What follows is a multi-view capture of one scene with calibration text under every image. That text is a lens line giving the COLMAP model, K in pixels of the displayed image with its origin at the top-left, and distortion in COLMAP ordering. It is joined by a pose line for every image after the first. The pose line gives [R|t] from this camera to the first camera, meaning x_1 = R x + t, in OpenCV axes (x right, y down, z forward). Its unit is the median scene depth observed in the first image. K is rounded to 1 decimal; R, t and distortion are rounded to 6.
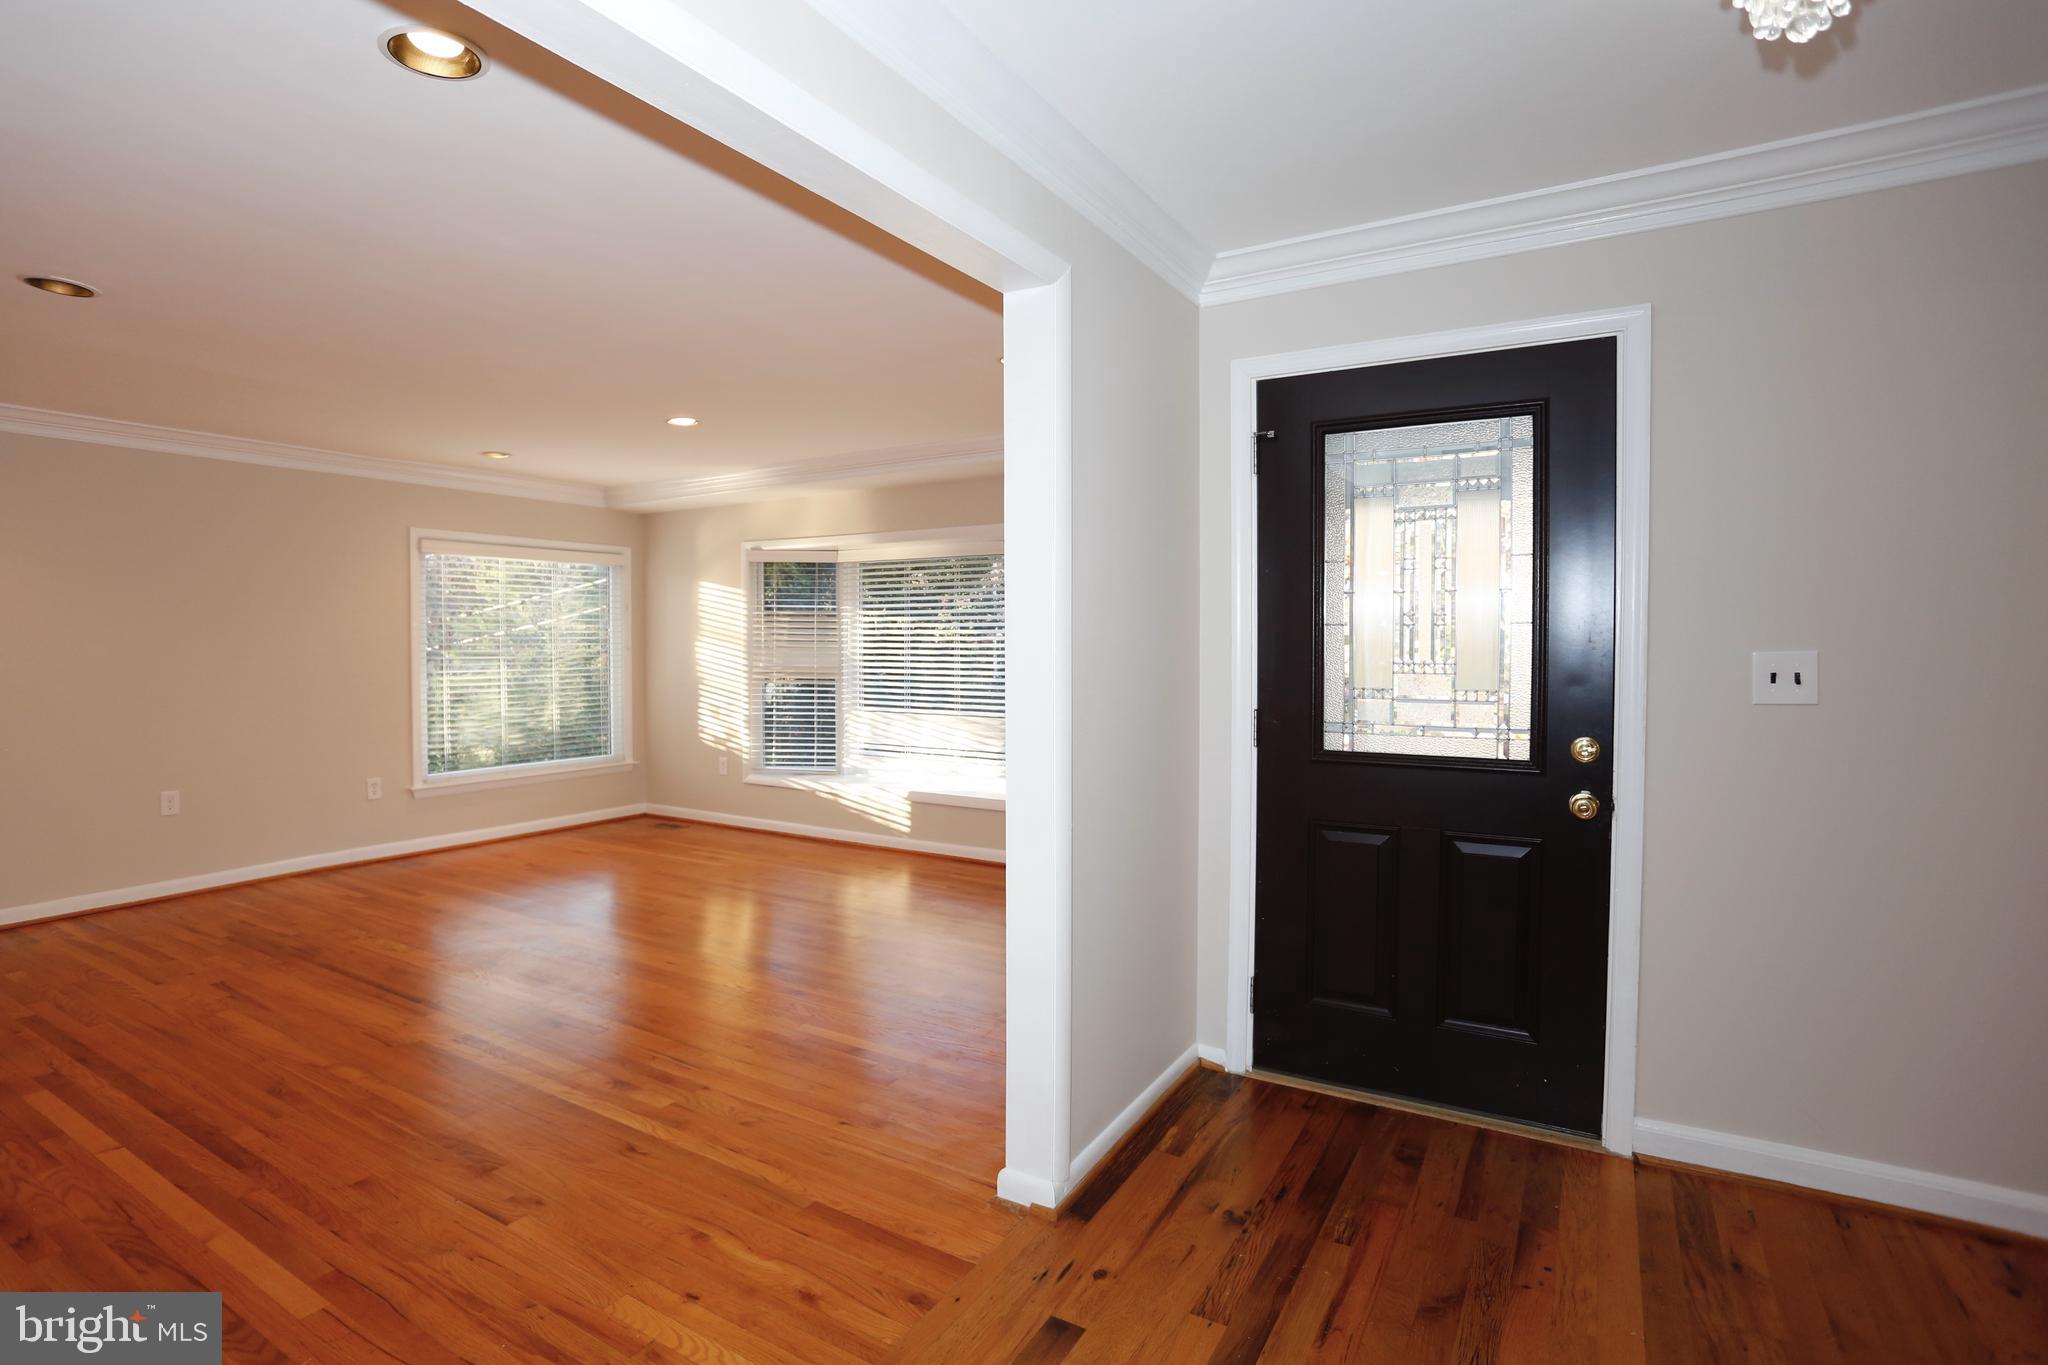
lens RADIAL K [[1055.6, 0, 1024.0], [0, 1055.6, 682.5], [0, 0, 1]] dist [-0.000124, 0.014294]
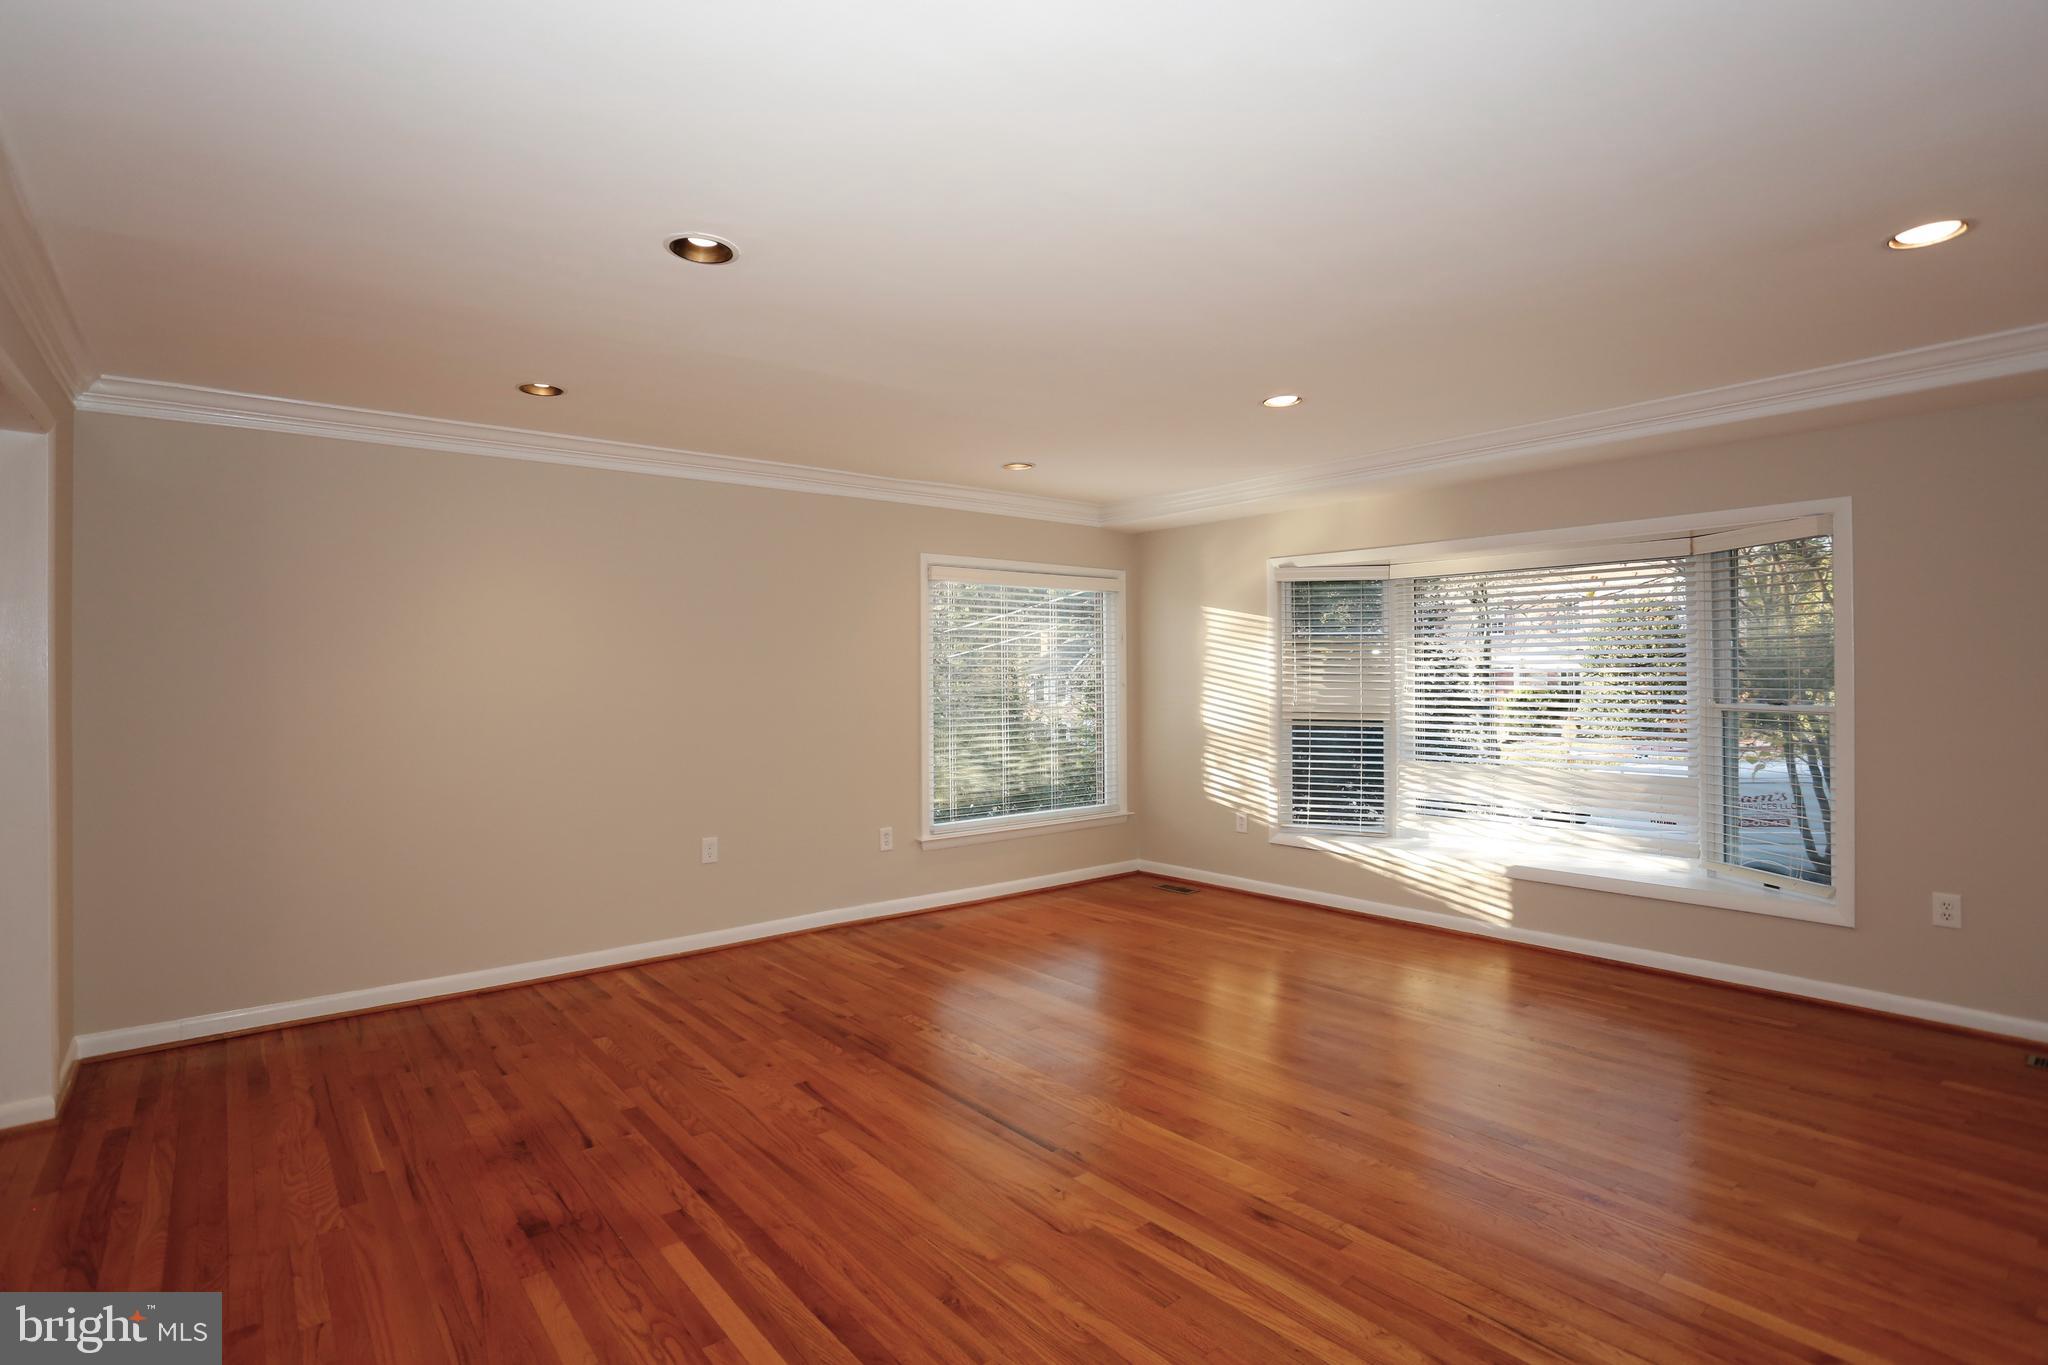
lens RADIAL K [[1002.2, 0, 1024.0], [0, 1002.2, 682.5], [0, 0, 1]] dist [-0.050098, 0.027729]
pose [[0.961990, -0.004096, -0.273055, -0.262551], [-0.004750, 0.999485, -0.031728, -0.007768], [0.273044, 0.031819, 0.961475, 0.197367]]
